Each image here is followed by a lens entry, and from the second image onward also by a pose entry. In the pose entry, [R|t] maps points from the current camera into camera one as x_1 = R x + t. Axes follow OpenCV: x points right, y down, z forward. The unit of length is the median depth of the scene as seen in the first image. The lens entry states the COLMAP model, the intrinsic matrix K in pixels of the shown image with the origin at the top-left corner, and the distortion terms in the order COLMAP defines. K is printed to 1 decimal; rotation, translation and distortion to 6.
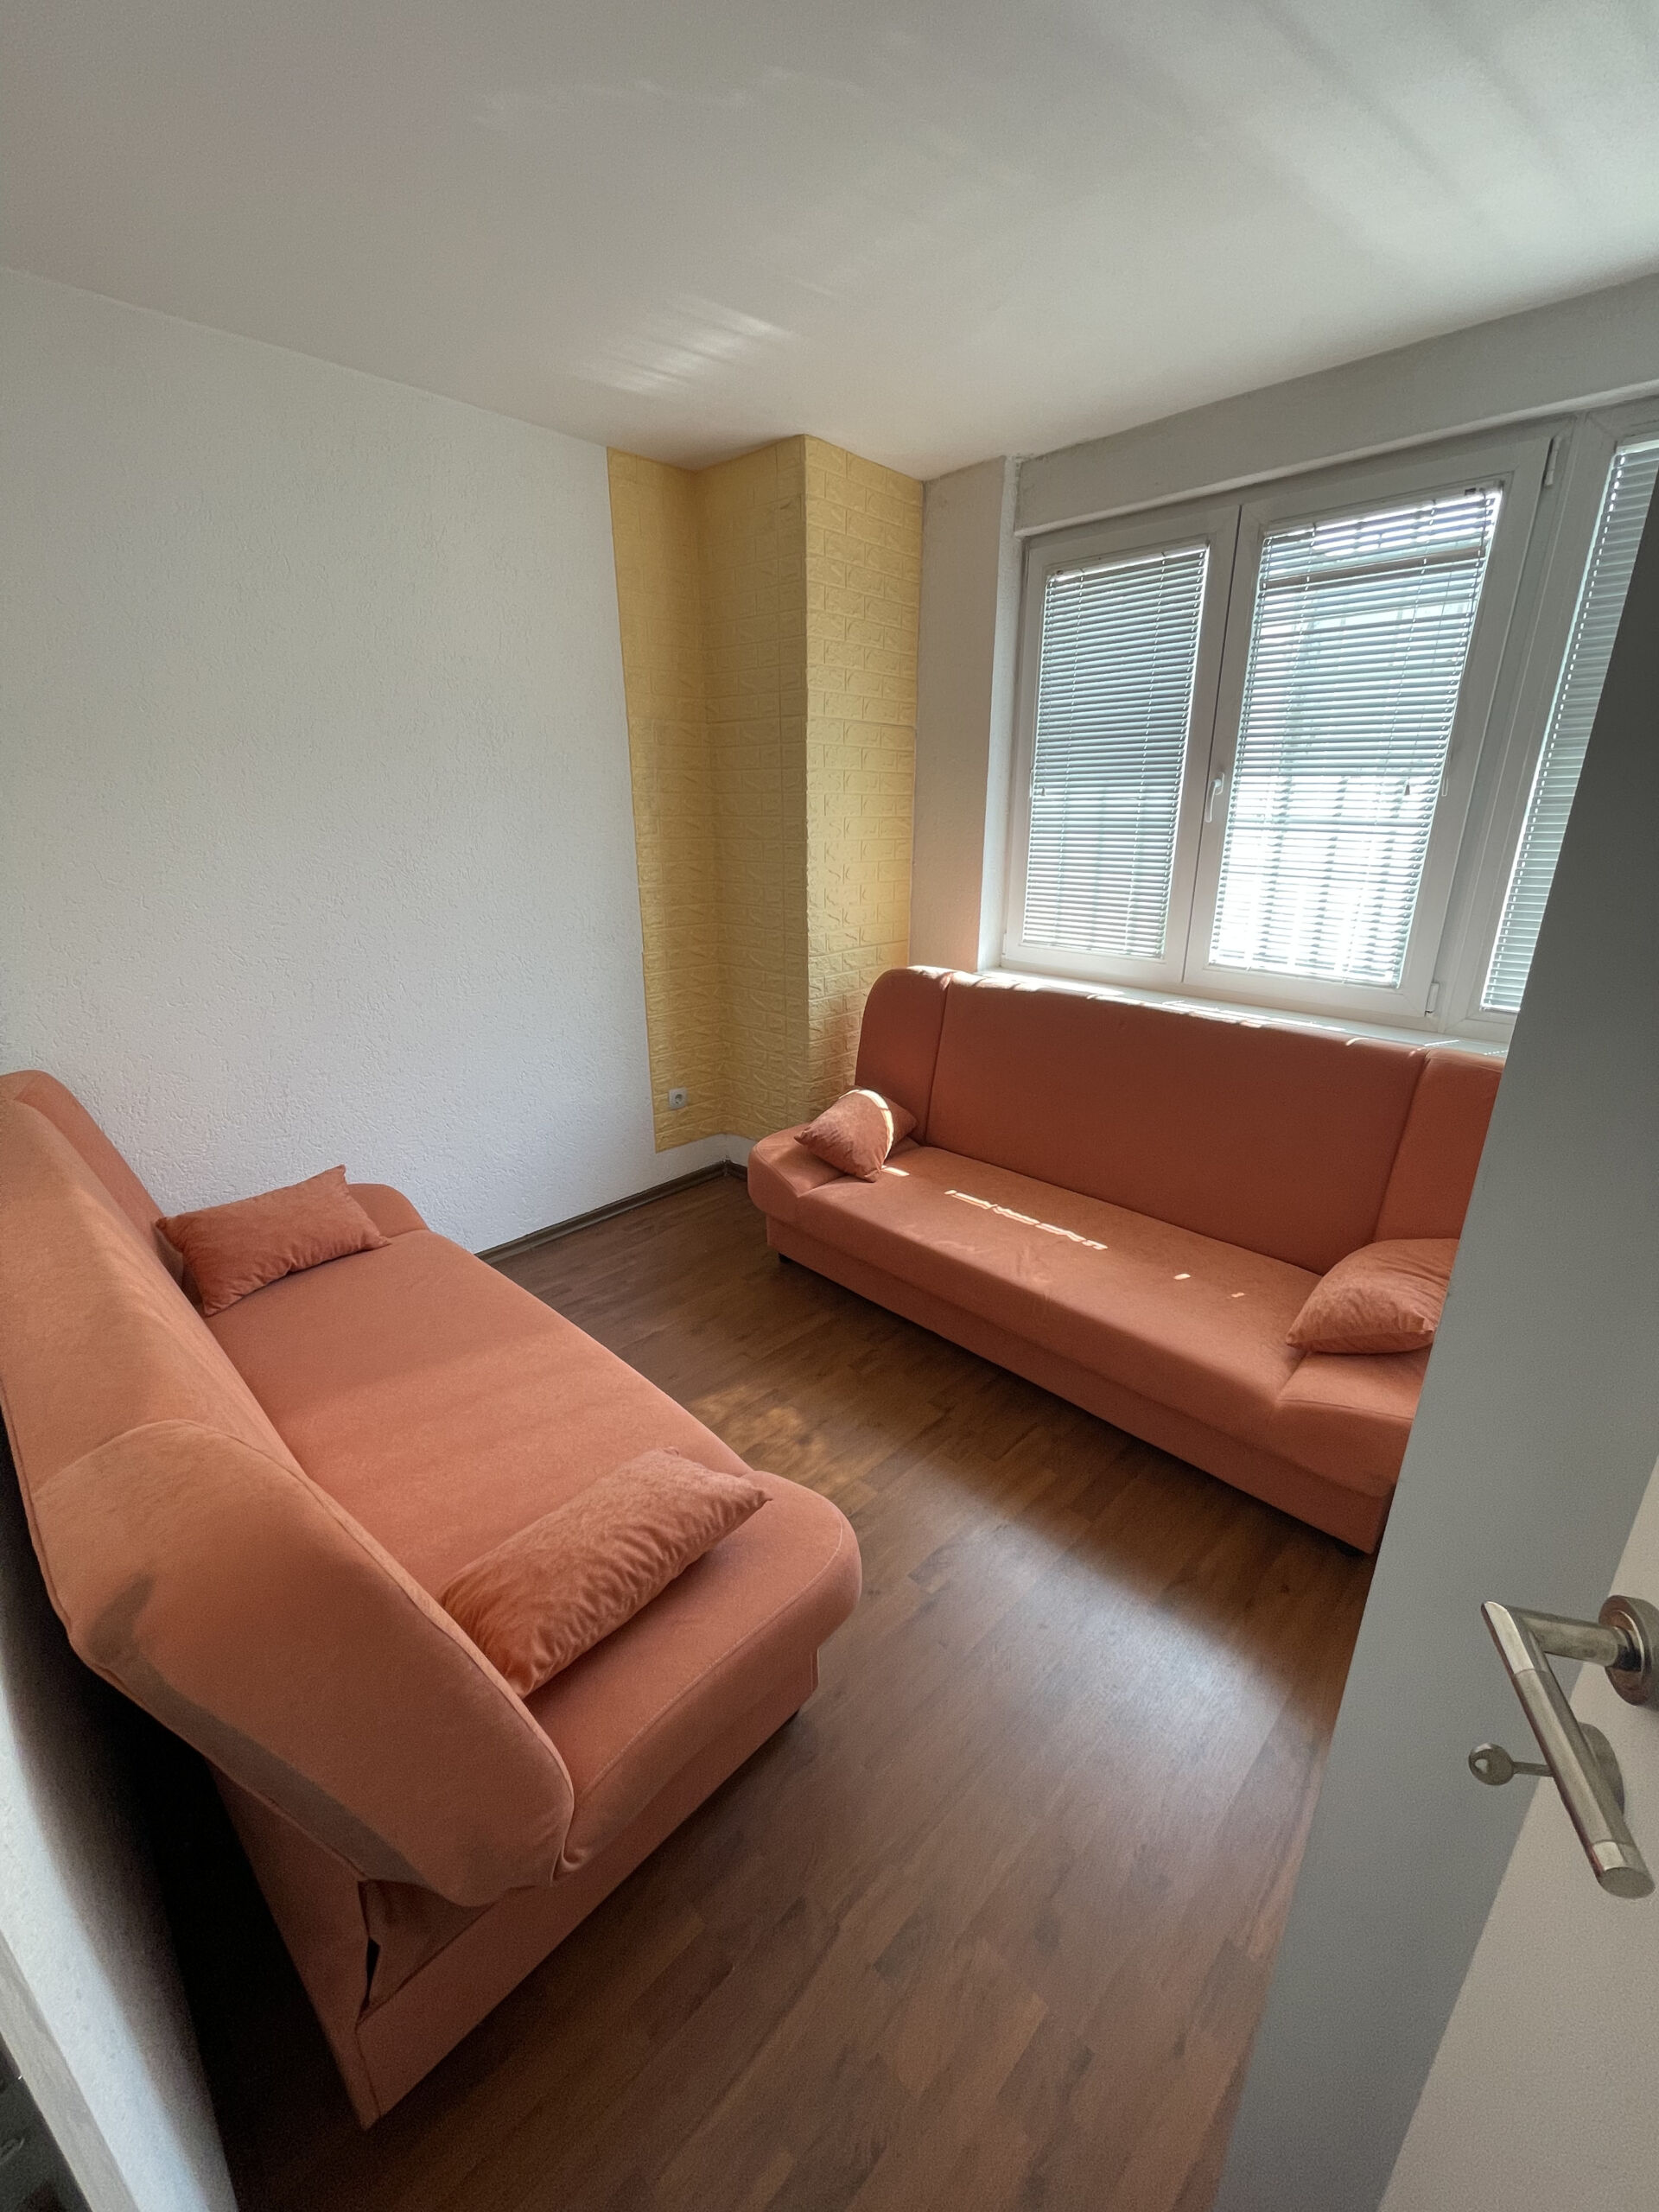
lens RADIAL K [[890.1, 0, 831.2], [0, 890.1, 1102.9], [0, 0, 1]] dist [-0.015777, 0.012227]
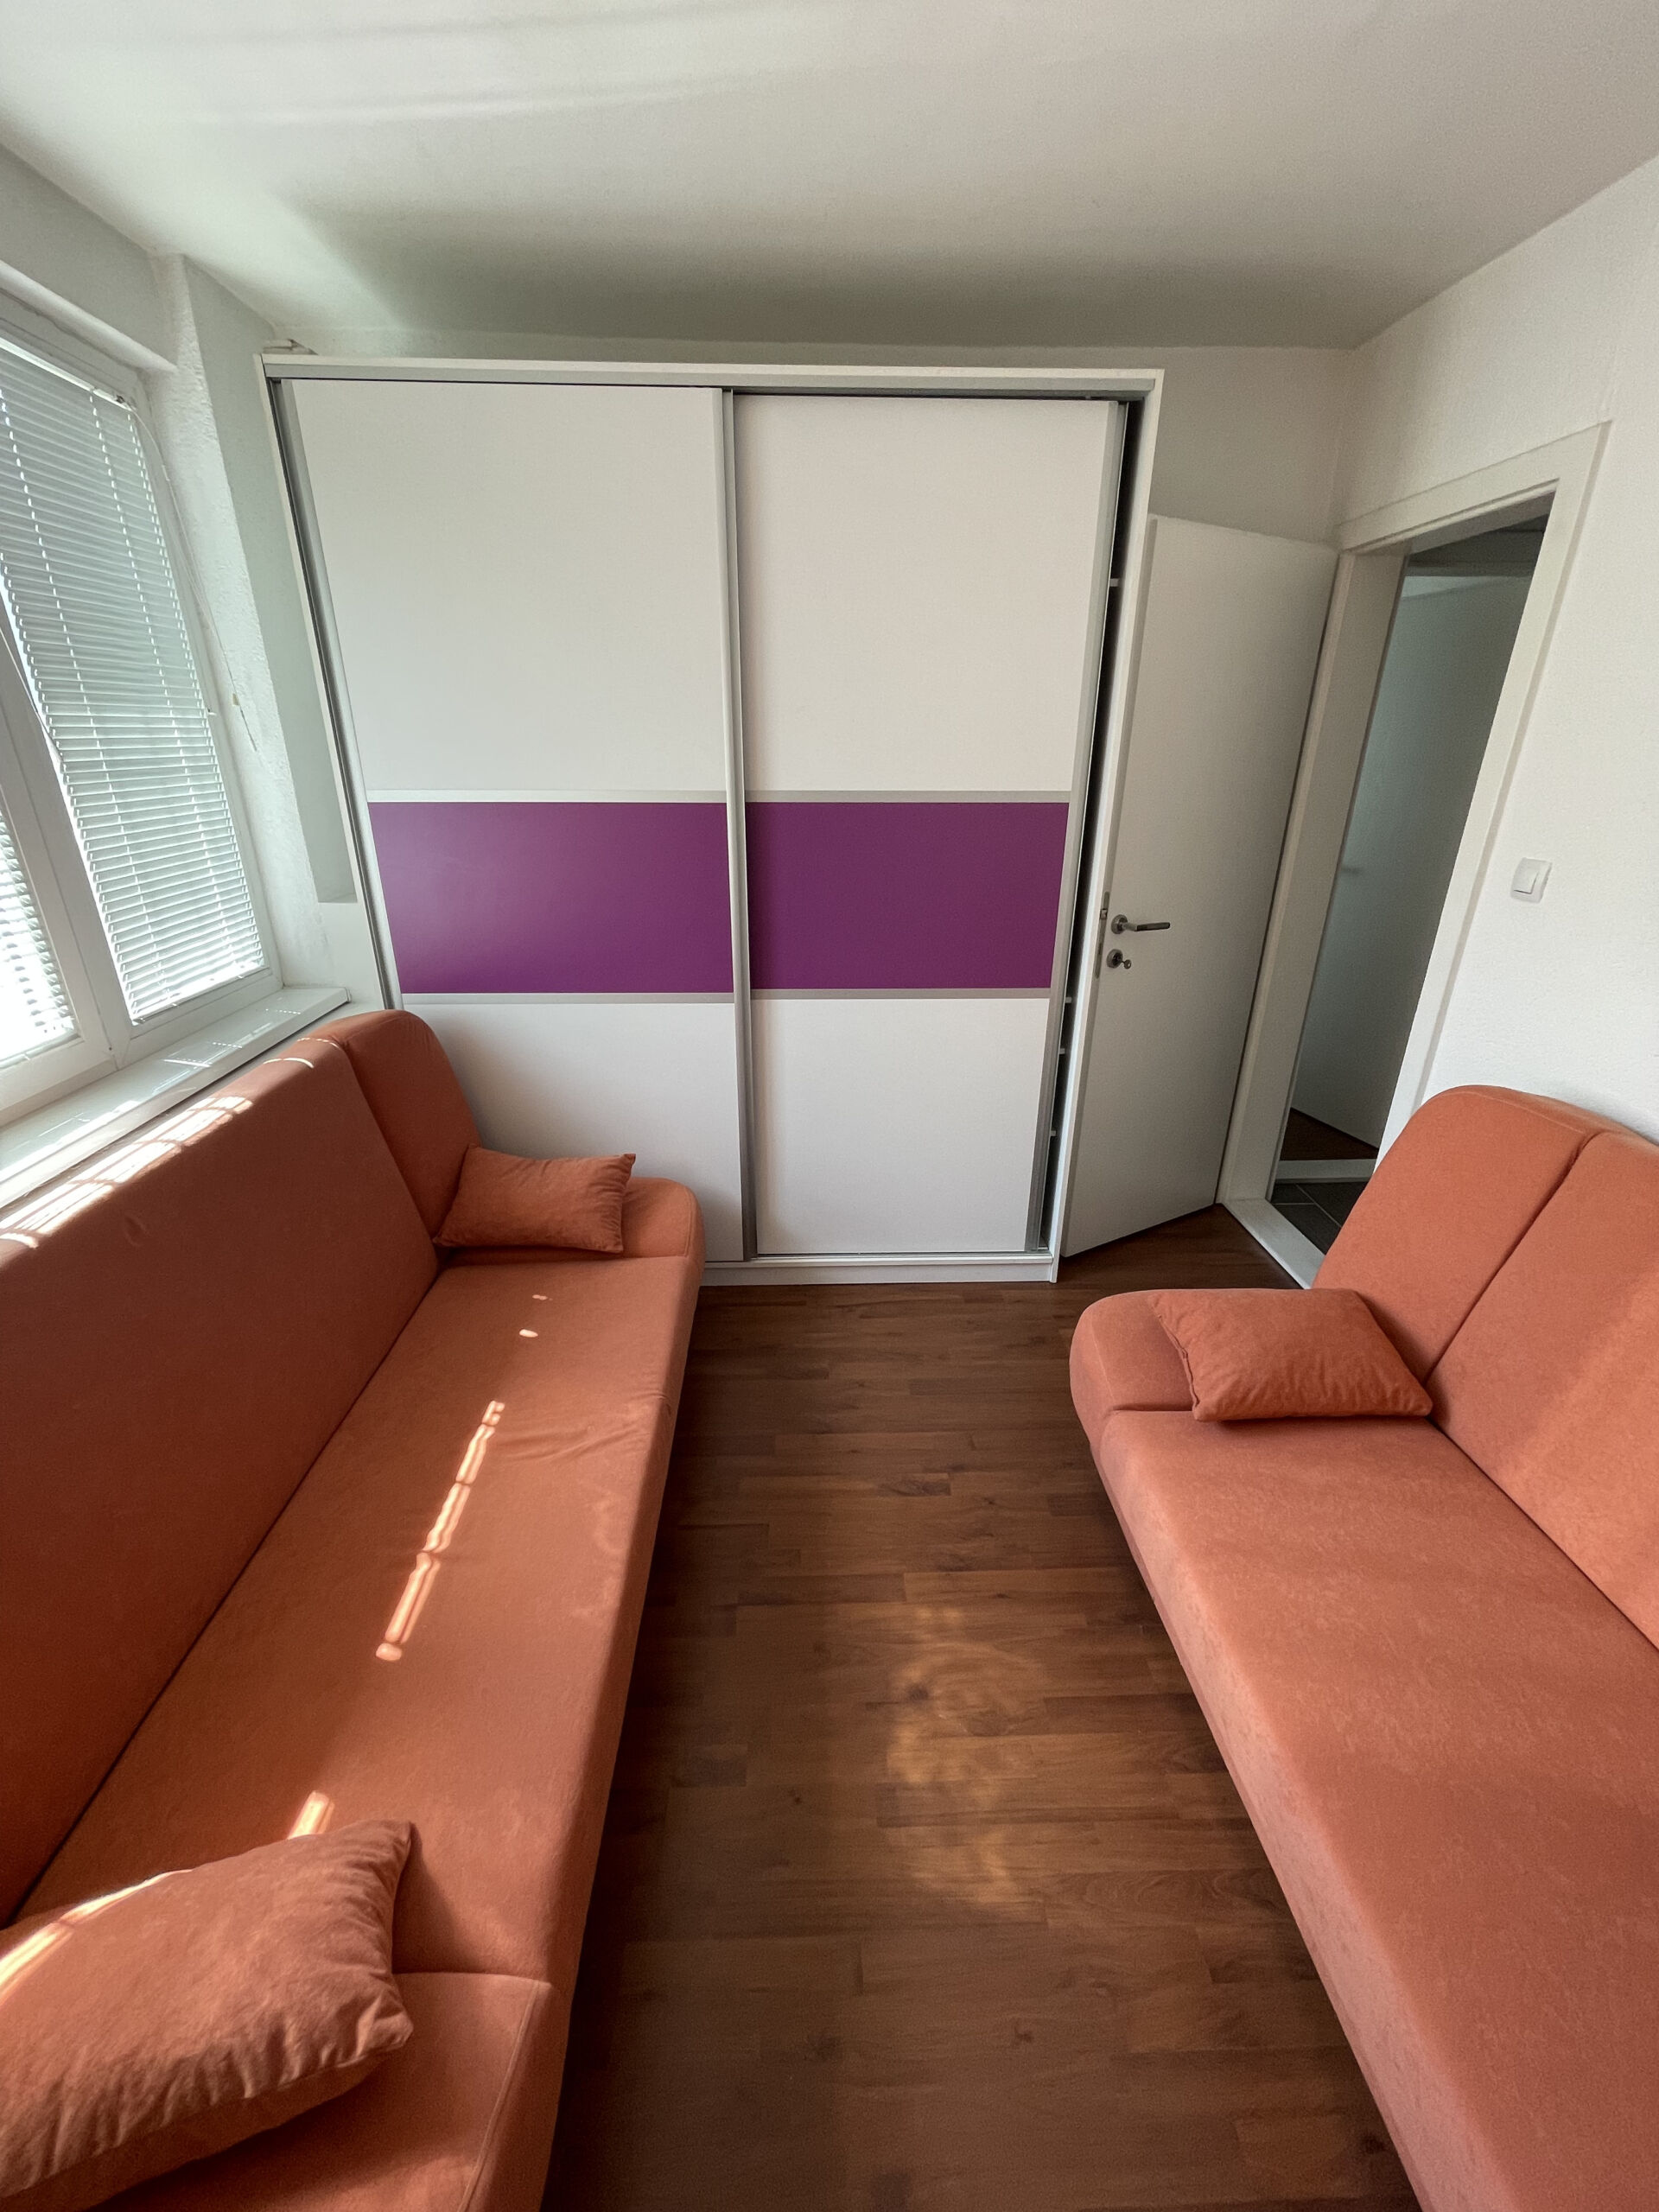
lens RADIAL K [[890.1, 0, 831.2], [0, 890.1, 1102.9], [0, 0, 1]] dist [-0.015777, 0.012227]
pose [[-0.723893, -0.259319, 0.639322, -0.293489], [0.230828, 0.782231, 0.578648, -0.391170], [-0.650152, 0.566453, -0.506393, 1.082291]]
